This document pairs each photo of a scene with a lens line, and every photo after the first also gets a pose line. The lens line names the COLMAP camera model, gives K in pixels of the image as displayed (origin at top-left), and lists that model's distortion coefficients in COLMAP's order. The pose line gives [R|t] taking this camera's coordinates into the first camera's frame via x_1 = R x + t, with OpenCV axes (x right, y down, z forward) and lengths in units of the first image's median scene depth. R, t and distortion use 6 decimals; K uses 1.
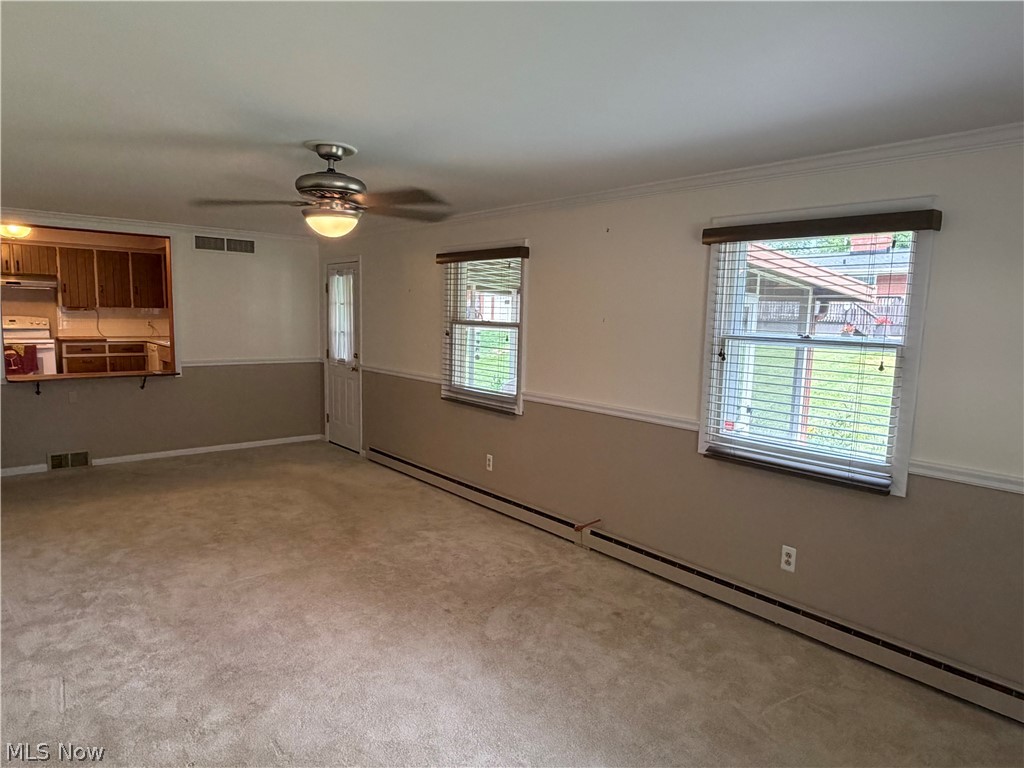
lens RADIAL K [[635.2, 0, 508.8], [0, 635.2, 386.2], [0, 0, 1]] dist [-0.001268, 0.002623]
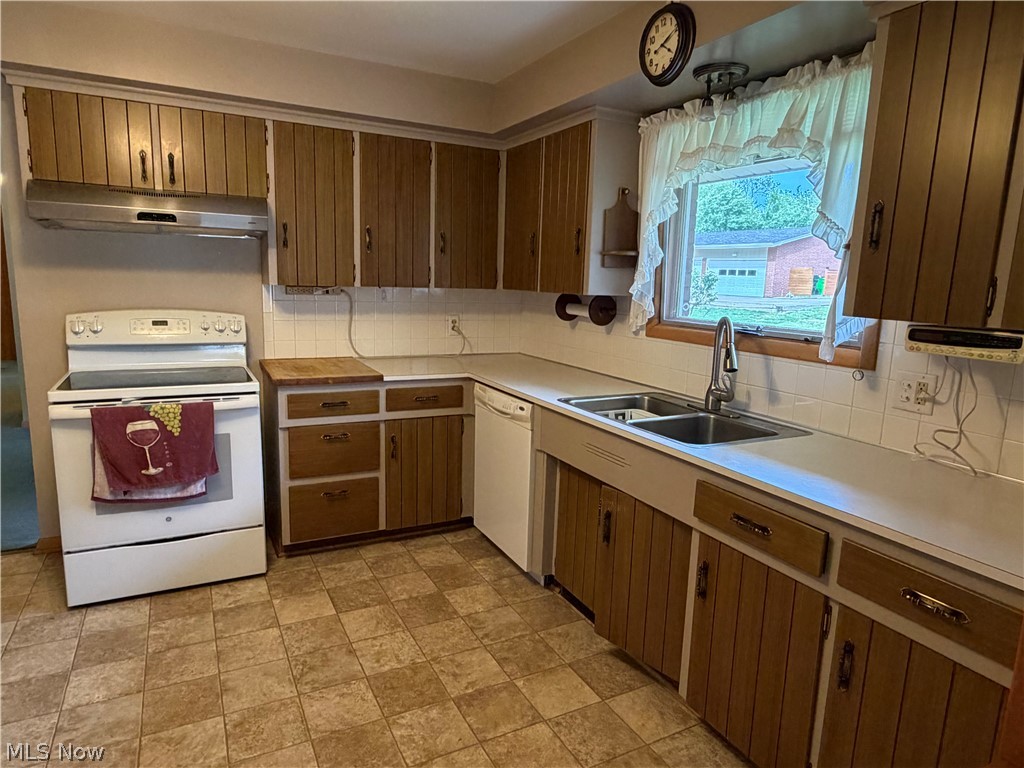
lens RADIAL K [[635.2, 0, 508.8], [0, 635.2, 386.2], [0, 0, 1]] dist [-0.001268, 0.002623]
pose [[0.974432, 0.046645, -0.219786, -0.486962], [-0.036007, 0.997989, 0.052165, -0.090698], [0.221777, -0.042917, 0.974152, 0.665682]]
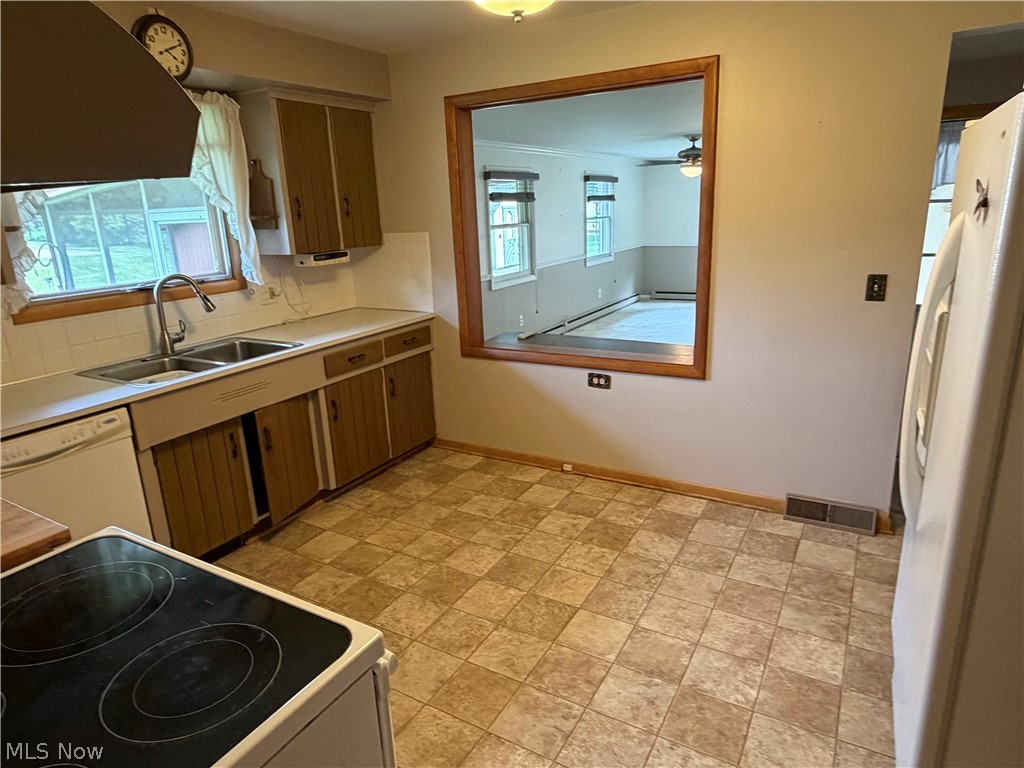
lens RADIAL K [[635.2, 0, 508.8], [0, 635.2, 386.2], [0, 0, 1]] dist [-0.001268, 0.002623]
pose [[-0.337715, -0.269172, 0.901939, -0.859241], [0.144038, 0.932172, 0.332127, -0.143448], [-0.930162, 0.242078, -0.276038, 0.903091]]
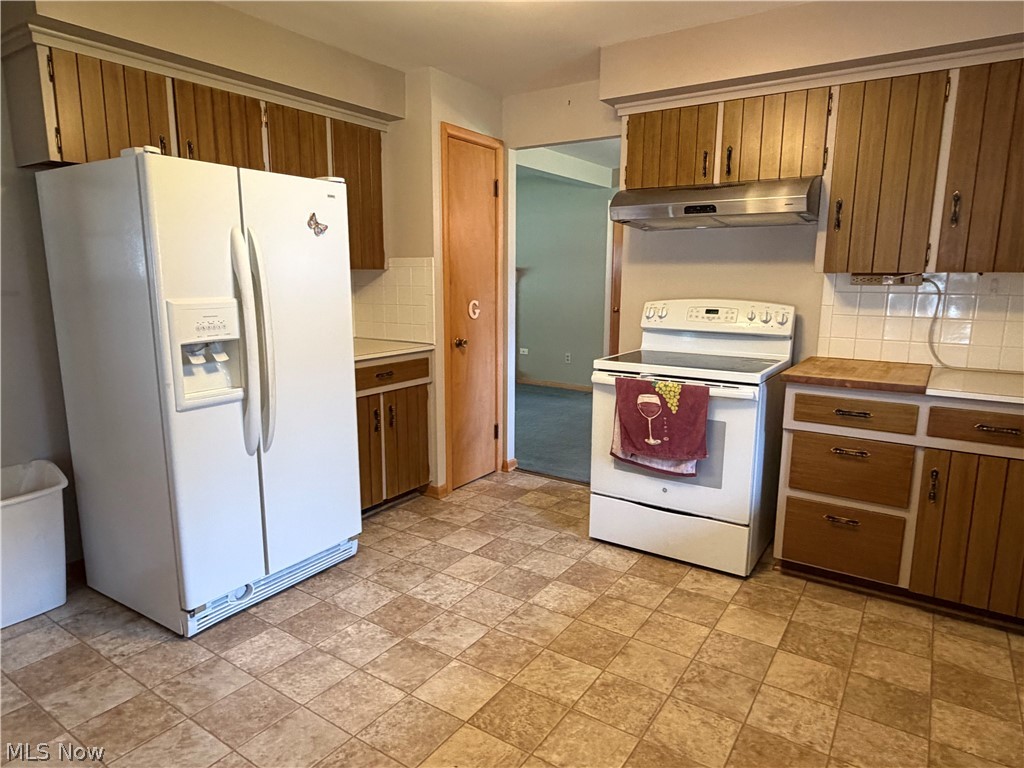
lens RADIAL K [[635.2, 0, 508.8], [0, 635.2, 386.2], [0, 0, 1]] dist [-0.001268, 0.002623]
pose [[0.270239, 0.147613, -0.951410, -0.423259], [-0.111377, 0.986336, 0.121396, -0.088967], [0.956330, 0.073159, 0.282987, 0.755272]]
